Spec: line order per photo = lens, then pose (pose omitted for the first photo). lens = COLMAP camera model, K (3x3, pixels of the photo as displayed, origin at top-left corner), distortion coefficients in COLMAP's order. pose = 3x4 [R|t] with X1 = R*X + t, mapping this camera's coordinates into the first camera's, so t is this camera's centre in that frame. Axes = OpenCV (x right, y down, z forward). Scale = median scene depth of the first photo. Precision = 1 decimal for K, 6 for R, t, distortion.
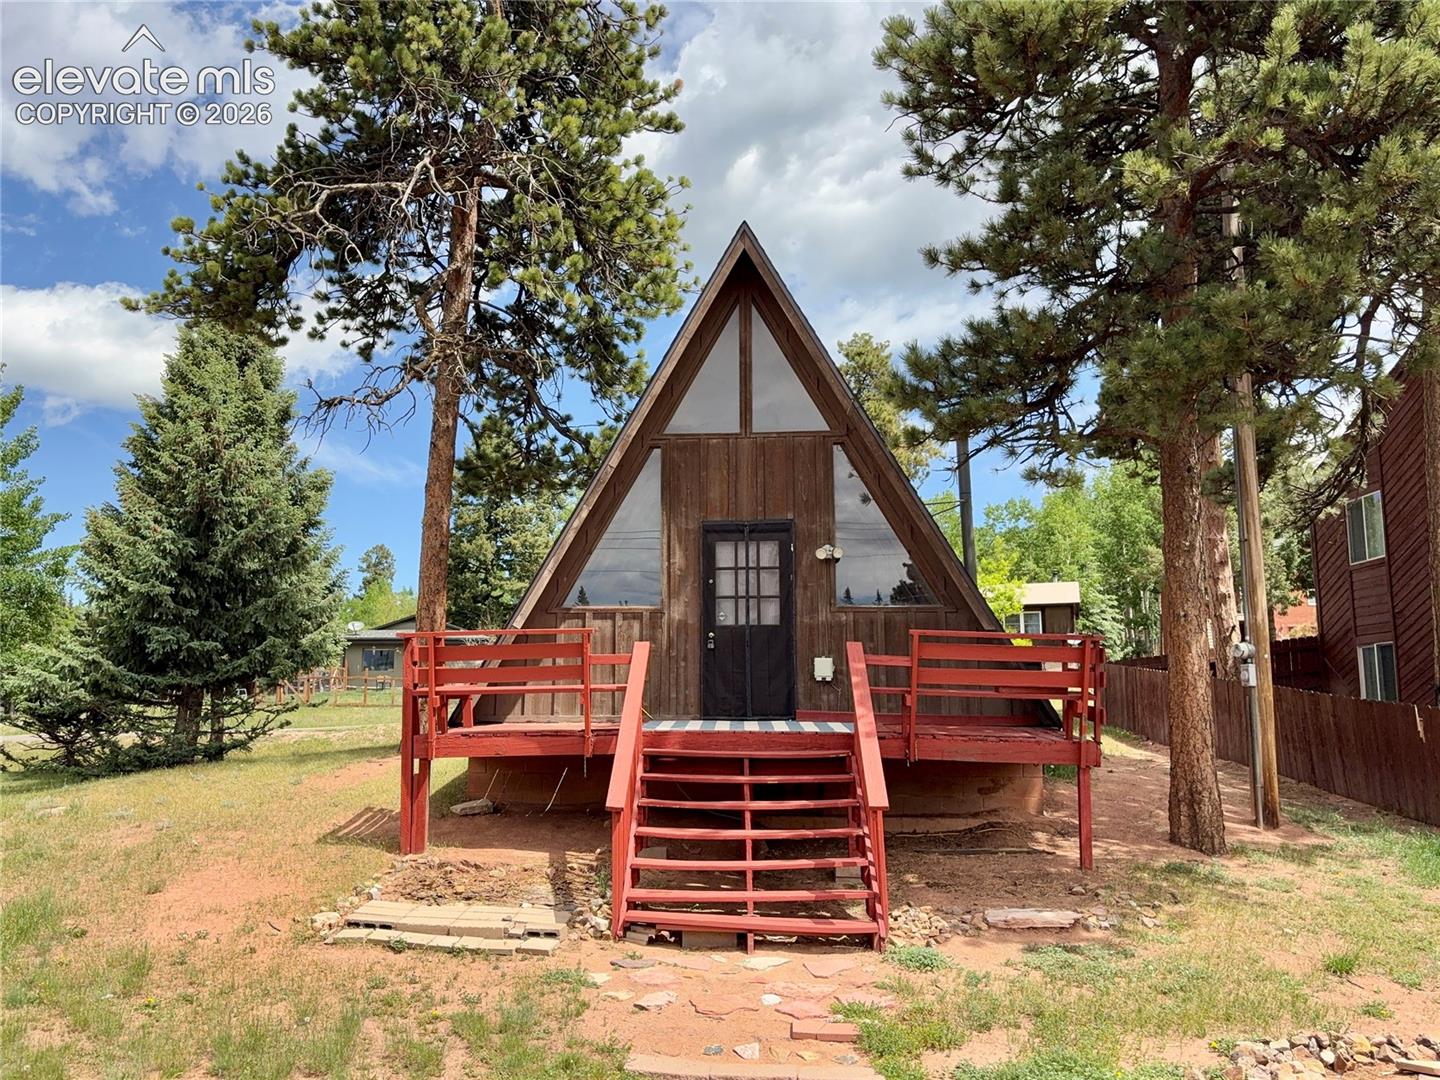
lens RADIAL K [[1082.0, 0, 715.9], [0, 1082.0, 548.8], [0, 0, 1]] dist [0.034288, -0.011709]
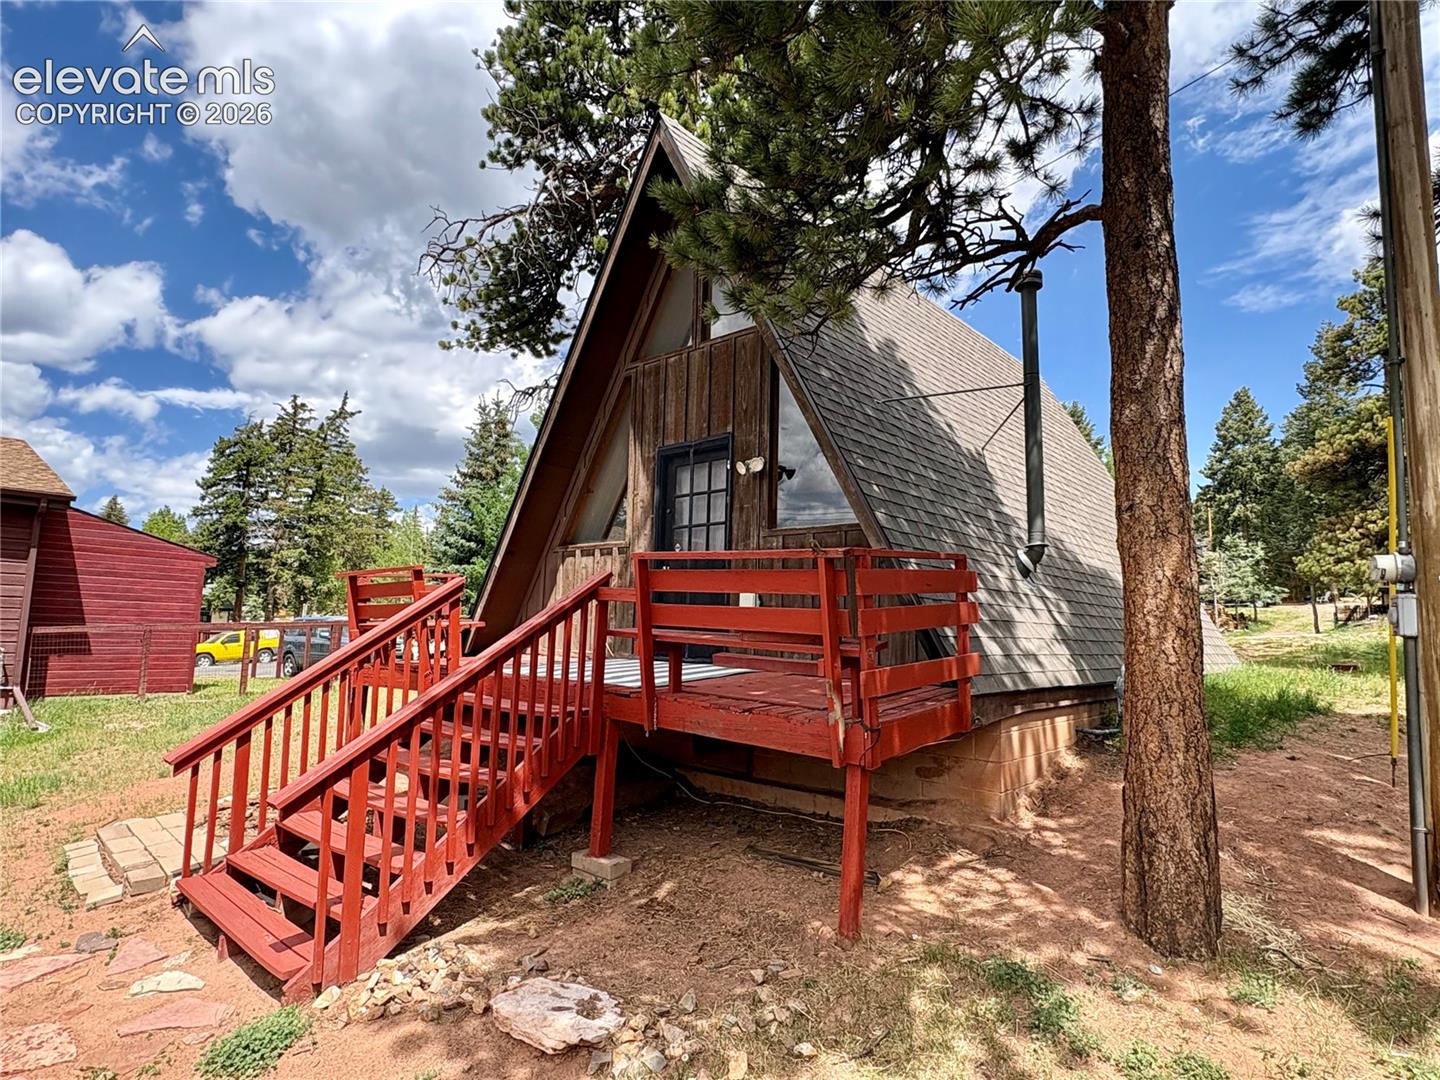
lens RADIAL K [[795.8, 0, 720.0], [0, 795.8, 543.3], [0, 0, 1]] dist [0.003170, 0.000364]
pose [[0.815602, -0.042957, -0.577016, 0.427246], [0.060025, 0.998141, 0.010536, 0.053708], [0.575491, -0.043228, 0.816665, 0.476850]]
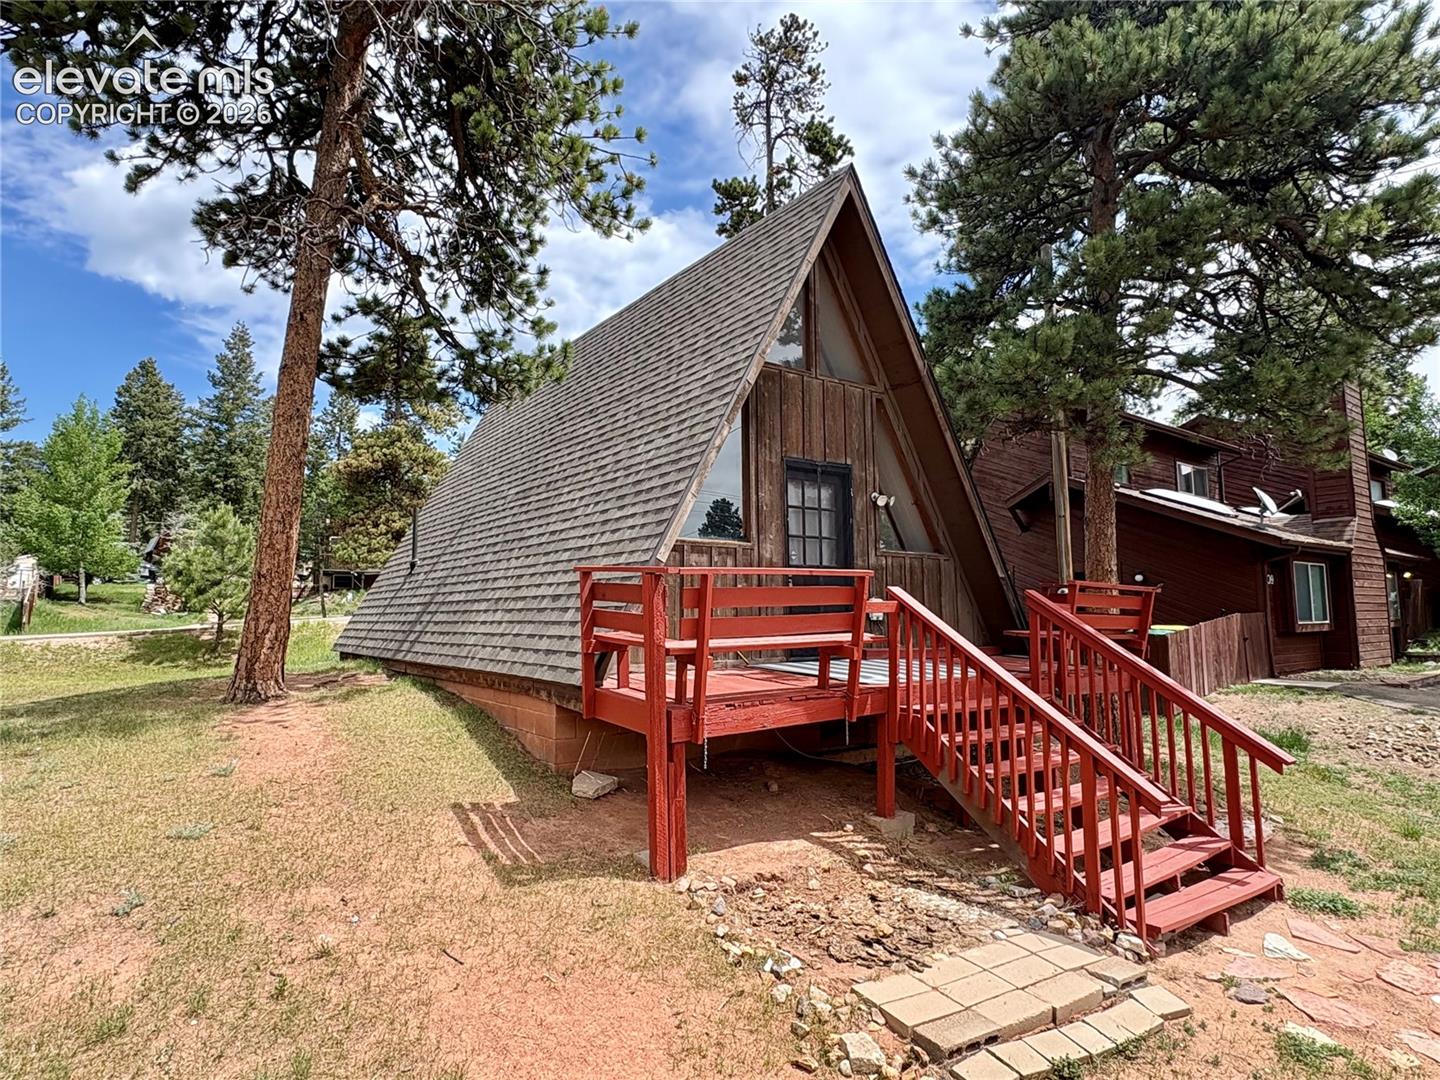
lens RADIAL K [[795.8, 0, 718.6], [0, 795.8, 533.1], [0, 0, 1]] dist [0.003170, 0.000364]
pose [[0.727181, 0.057792, 0.684009, -0.541125], [-0.087734, 0.996102, 0.009111, 0.041629], [-0.680816, -0.066636, 0.729417, 0.530020]]
